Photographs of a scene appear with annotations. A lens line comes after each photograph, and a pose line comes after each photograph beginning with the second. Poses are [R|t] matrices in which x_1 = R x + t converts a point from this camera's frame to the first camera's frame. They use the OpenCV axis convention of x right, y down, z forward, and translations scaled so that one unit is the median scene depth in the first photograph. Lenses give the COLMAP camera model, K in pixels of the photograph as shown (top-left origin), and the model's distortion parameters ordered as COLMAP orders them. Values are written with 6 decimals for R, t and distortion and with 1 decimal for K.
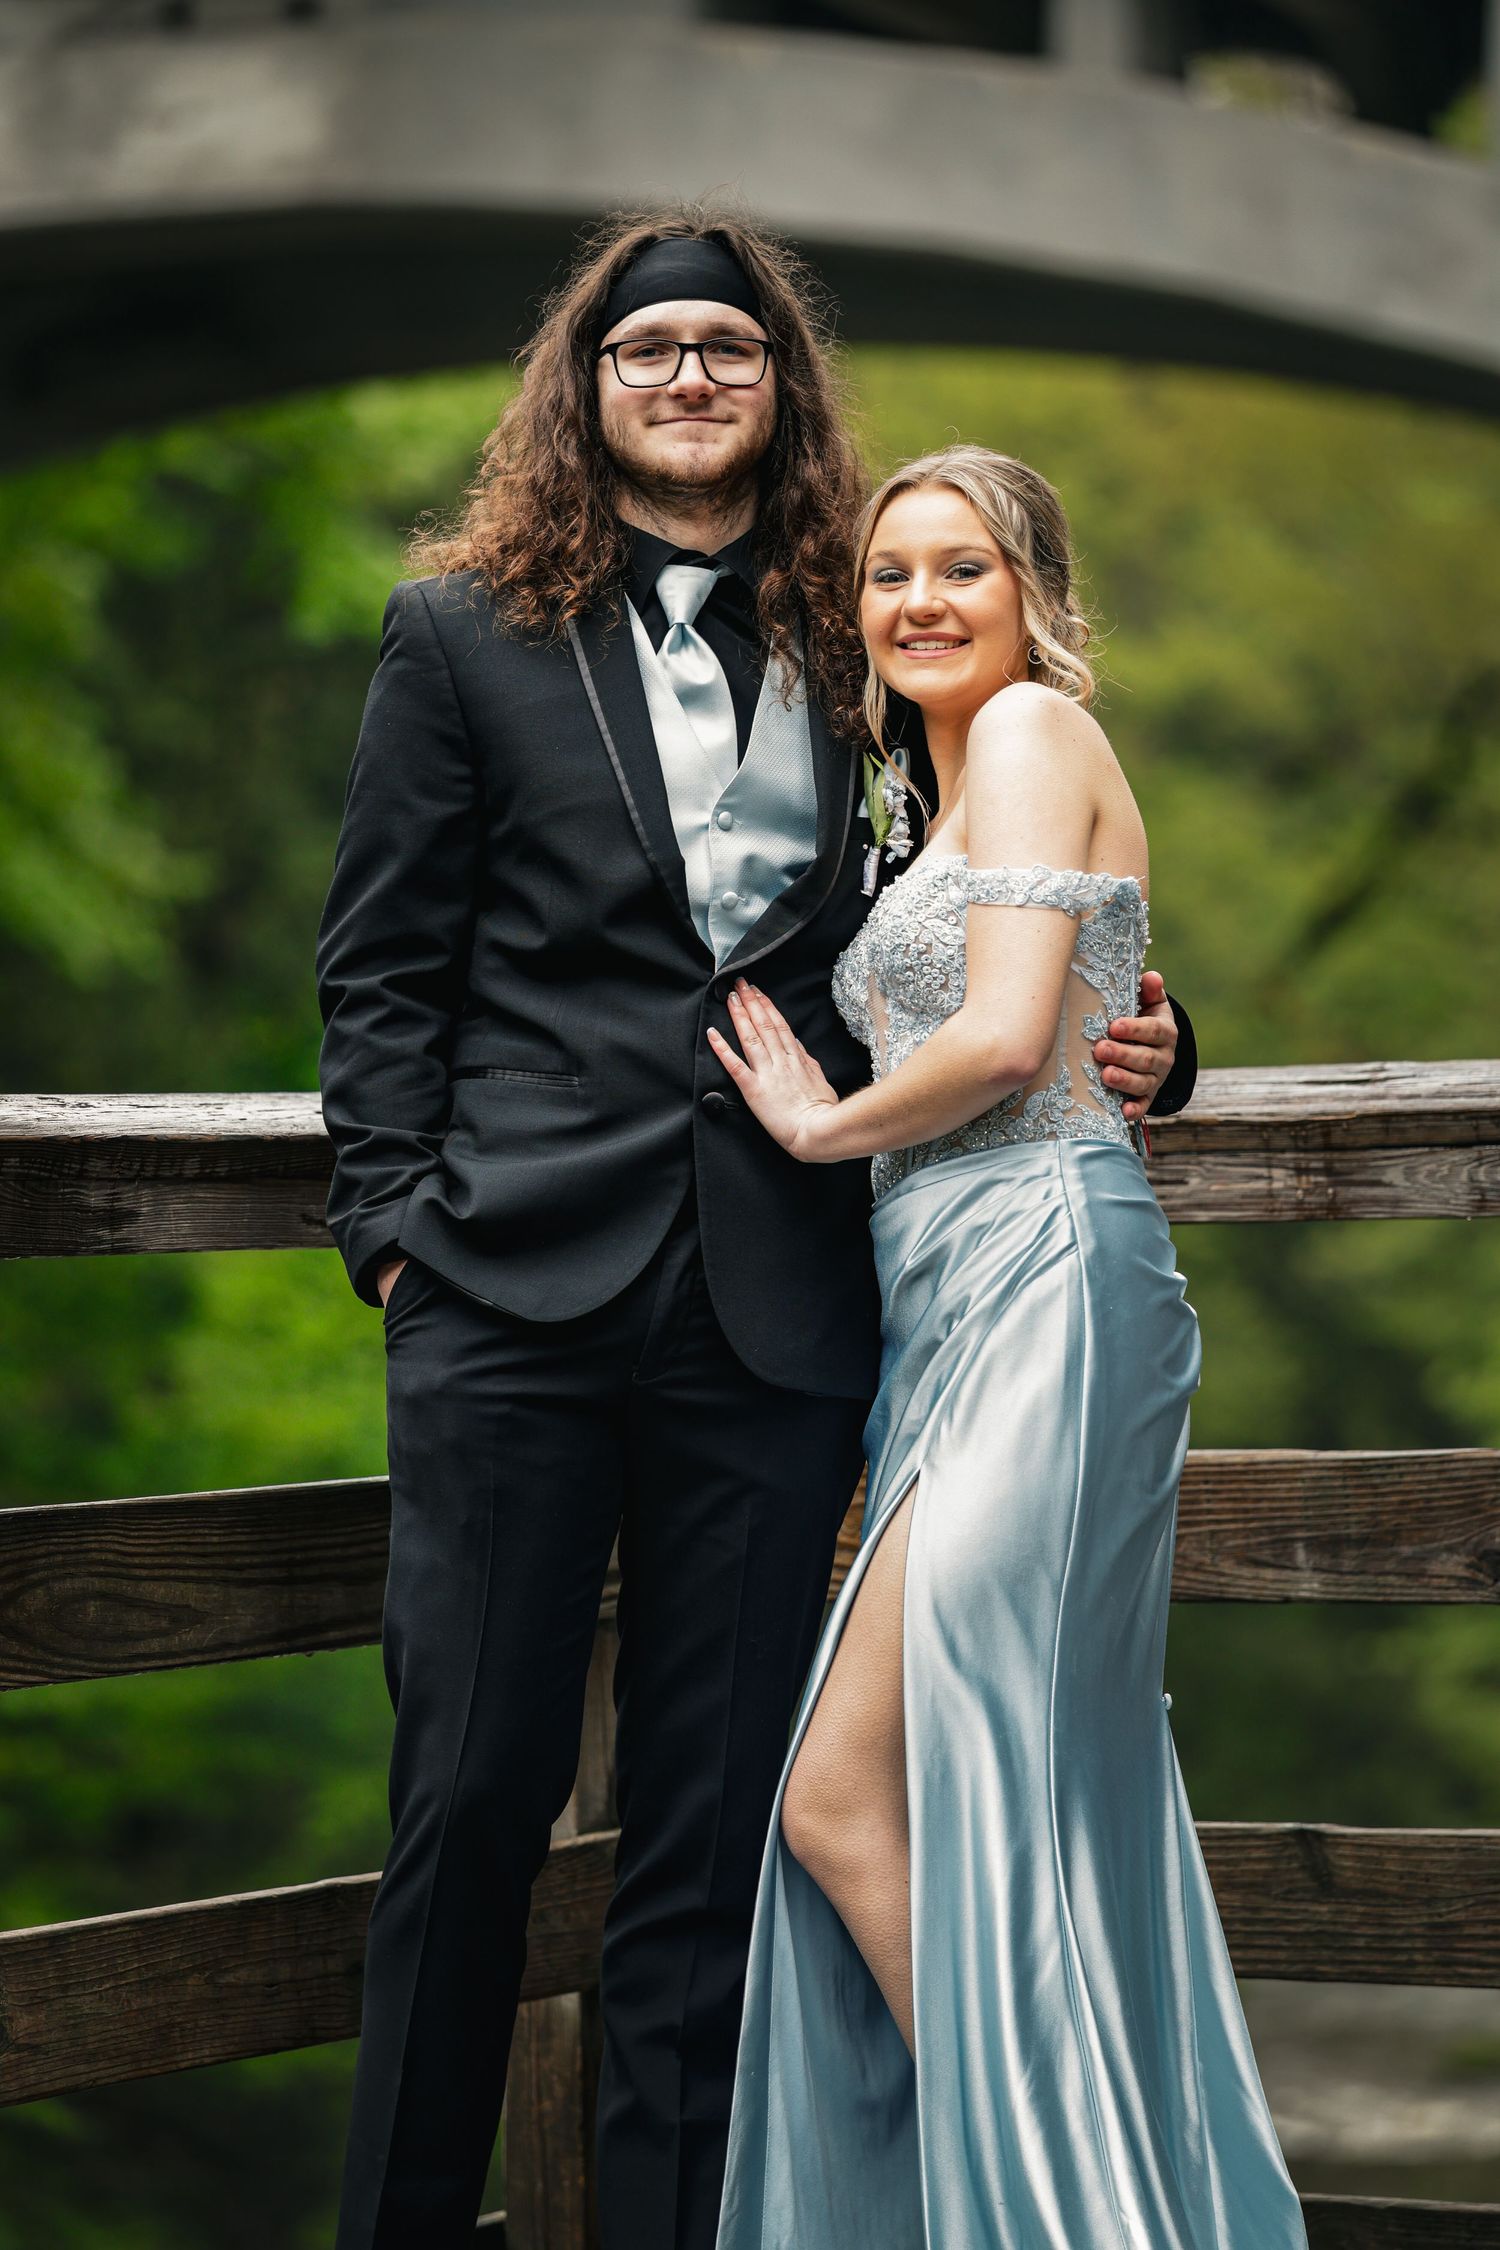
lens RADIAL K [[8171.8, 0, 750.0], [0, 8171.8, 1125.0], [0, 0, 1]] dist [0.586977, 3.394350]
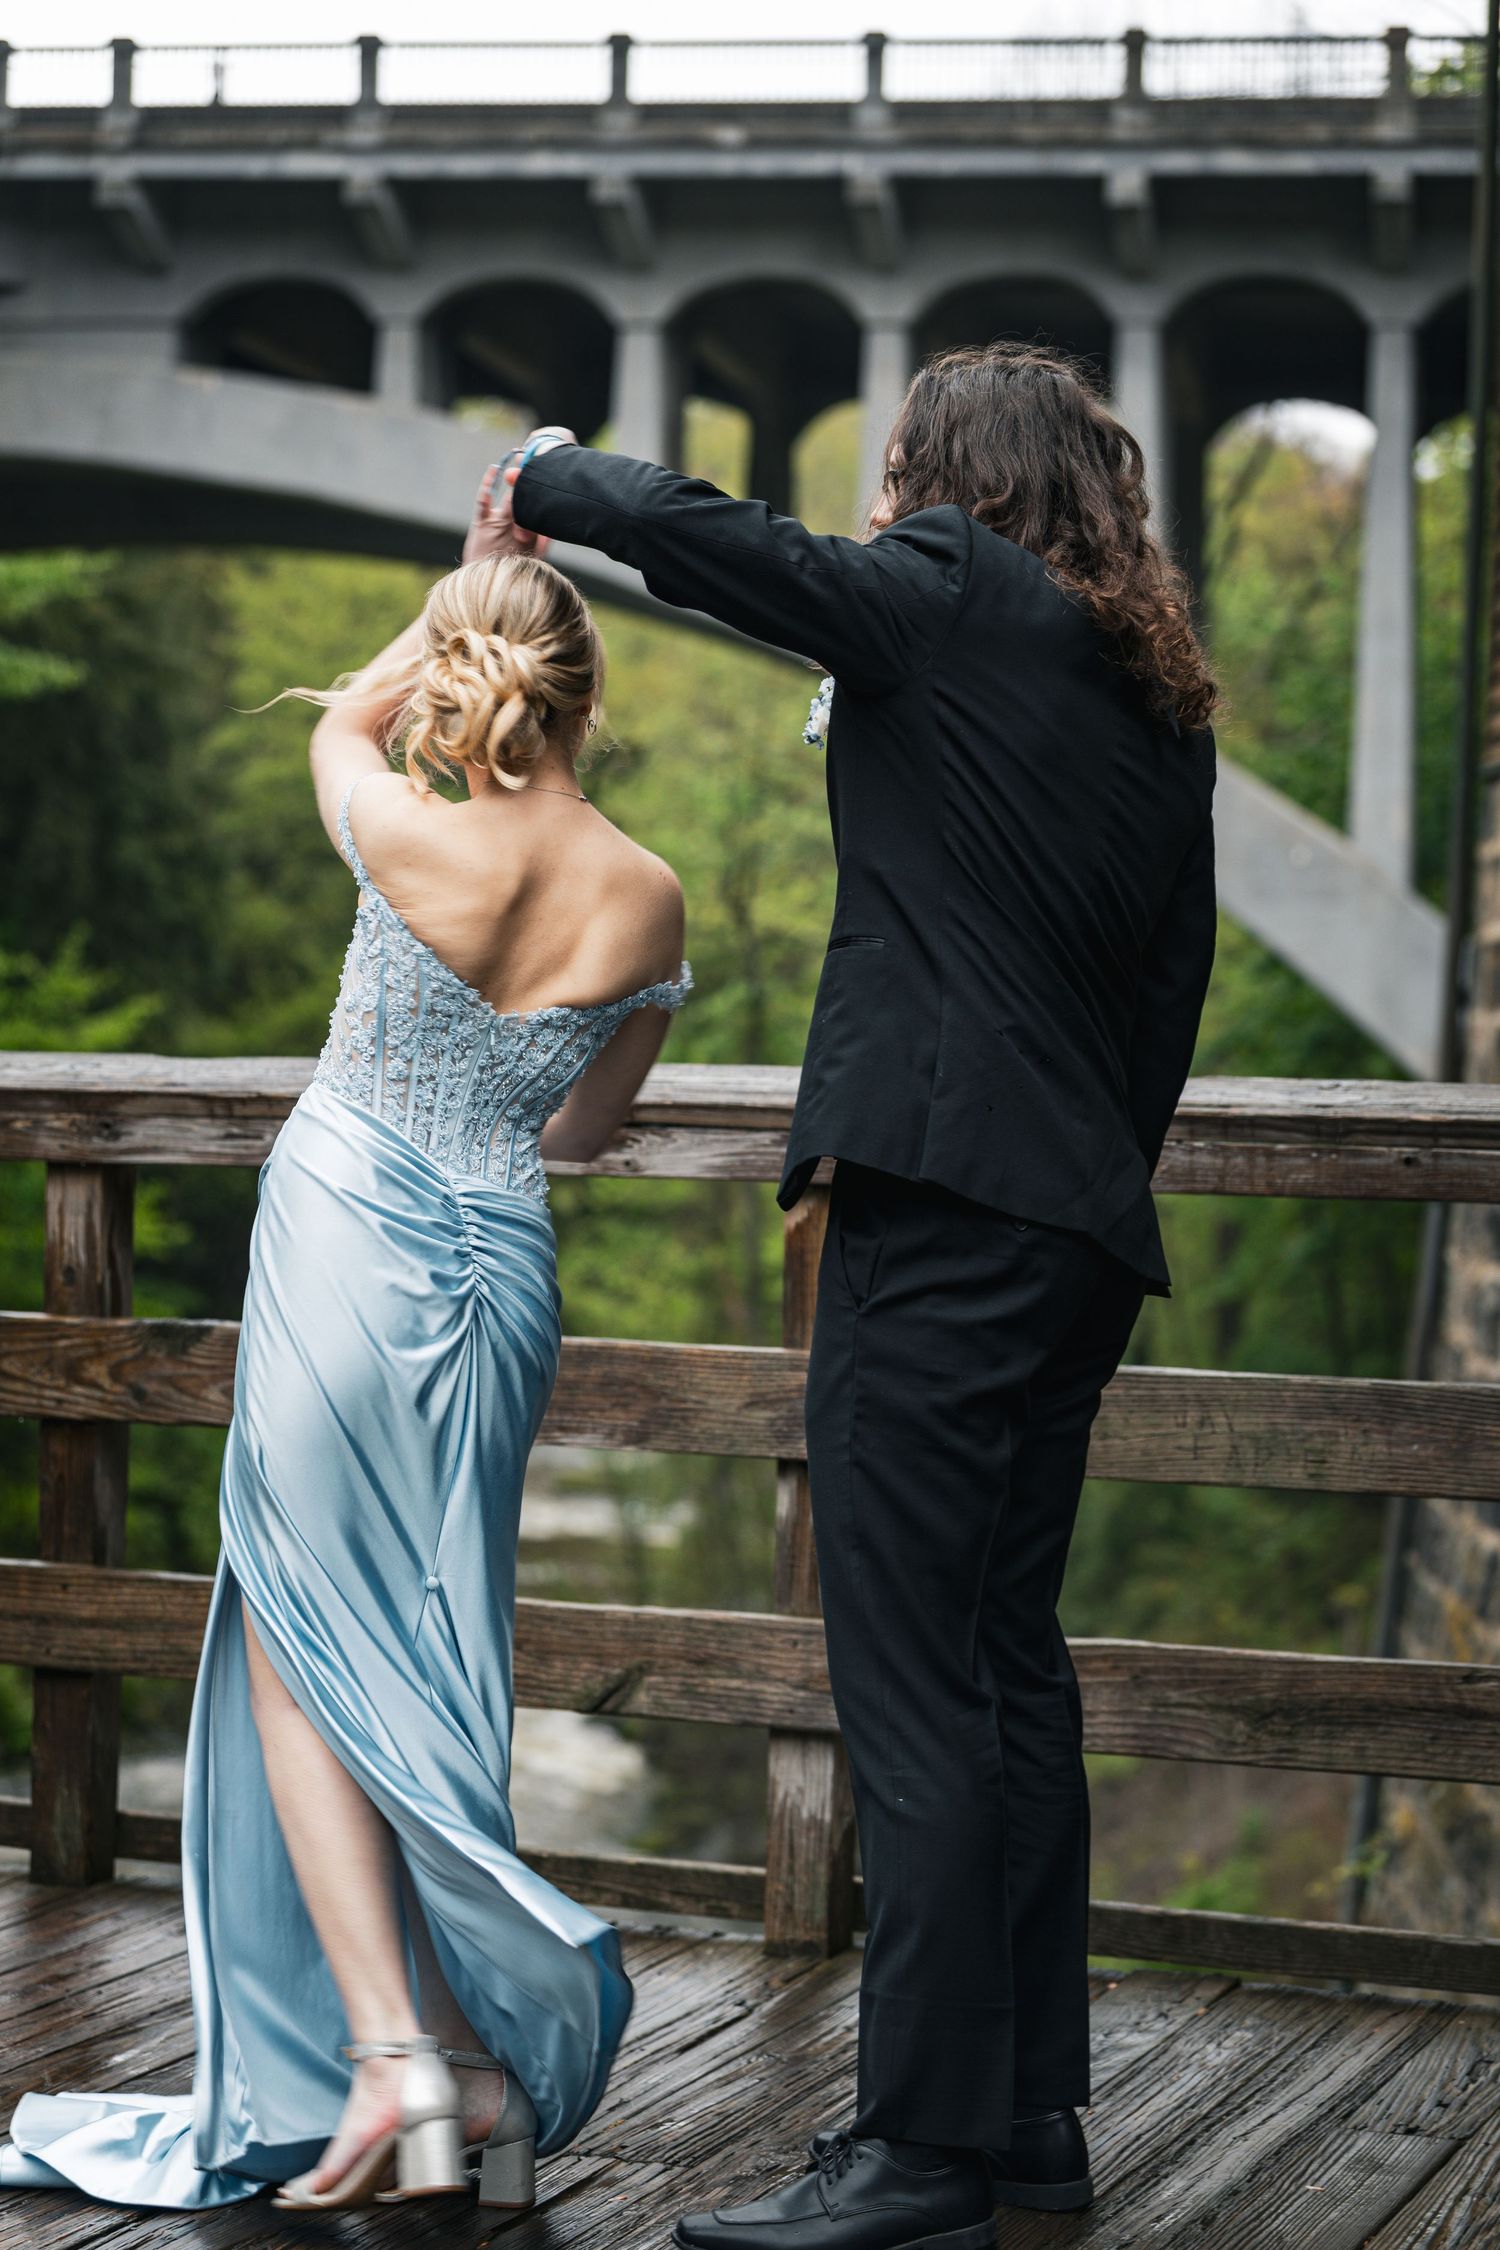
lens RADIAL K [[4441.2, 0, 750.0], [0, 4441.2, 1125.0], [0, 0, 1]] dist [-0.012426, -0.051715]
pose [[0.991984, 0.035282, 0.121336, 0.043761], [-0.039416, 0.998715, 0.031841, -0.023642], [-0.120056, -0.036368, 0.992101, 0.219293]]
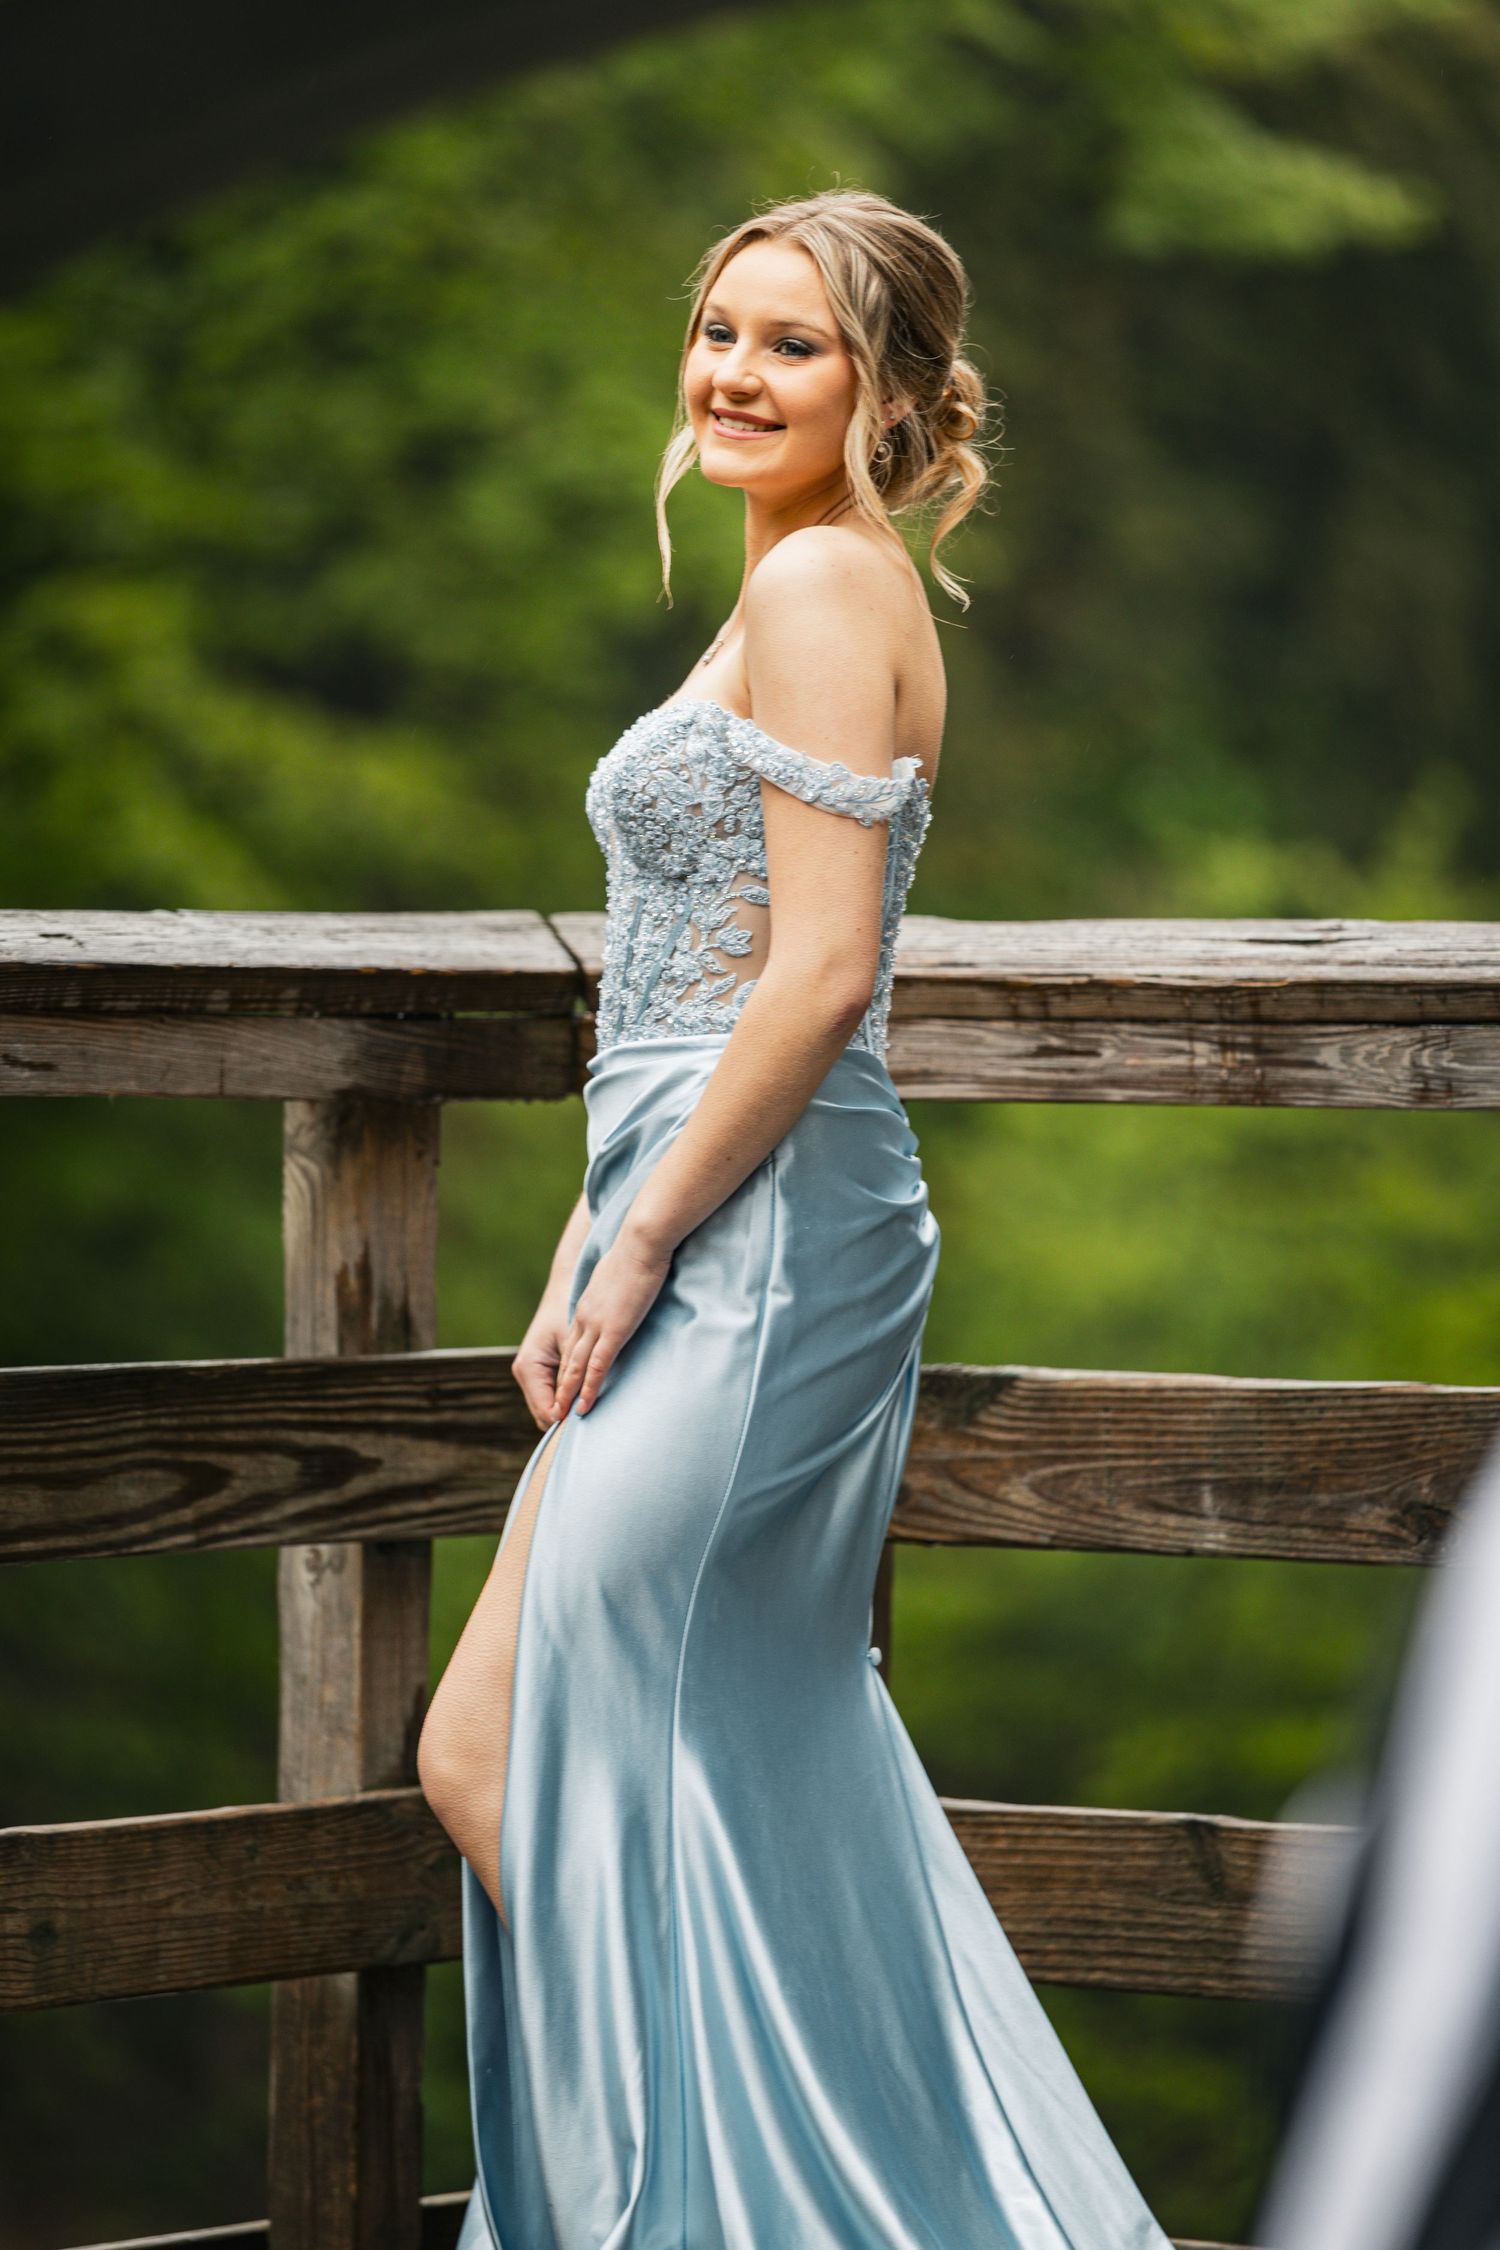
lens RADIAL K [[10805.8, 0, 750.0], [0, 10805.8, 1125.0], [0, 0, 1]] dist [0.083831, -7.079329]
pose [[0.994658, 0.038987, -0.095575, 0.125224], [-0.036732, 0.999006, 0.025241, -0.012560], [0.096464, -0.021595, 0.995102, -0.111760]]
